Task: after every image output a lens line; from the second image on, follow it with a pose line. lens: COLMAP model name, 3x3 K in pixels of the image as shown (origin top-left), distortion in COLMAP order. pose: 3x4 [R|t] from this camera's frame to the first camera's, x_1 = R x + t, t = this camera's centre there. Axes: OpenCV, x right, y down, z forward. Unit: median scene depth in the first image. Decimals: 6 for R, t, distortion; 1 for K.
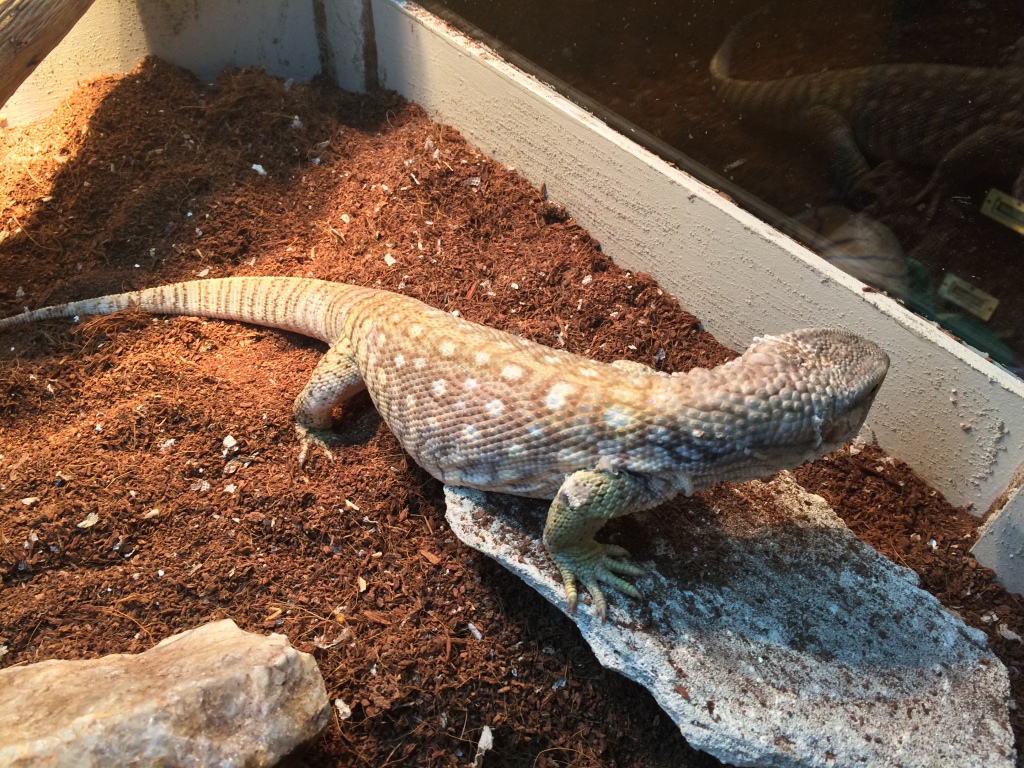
lens RADIAL K [[897.9, 0, 507.4], [0, 897.9, 384.8], [0, 0, 1]] dist [0.075068, -0.114509]
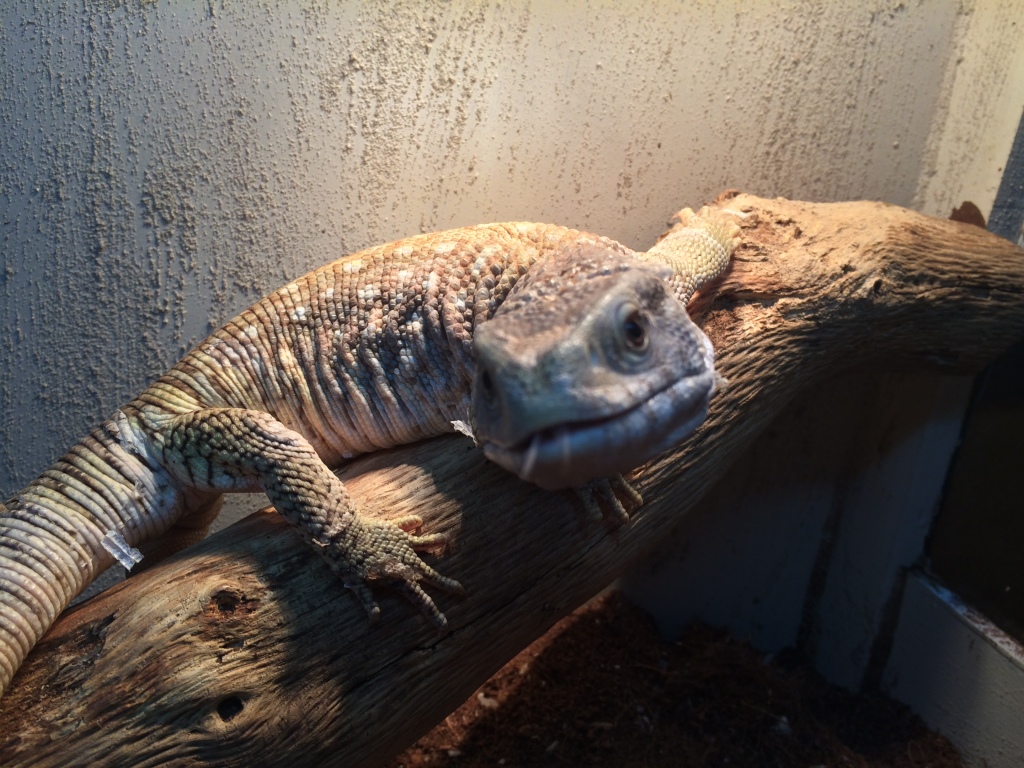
lens RADIAL K [[897.9, 0, 507.5], [0, 897.9, 389.7], [0, 0, 1]] dist [0.075068, -0.114509]
pose [[0.923846, 0.177099, -0.339329, -0.244142], [-0.317948, 0.848660, -0.422712, -0.144542], [0.213113, 0.498410, 0.840340, 0.213558]]
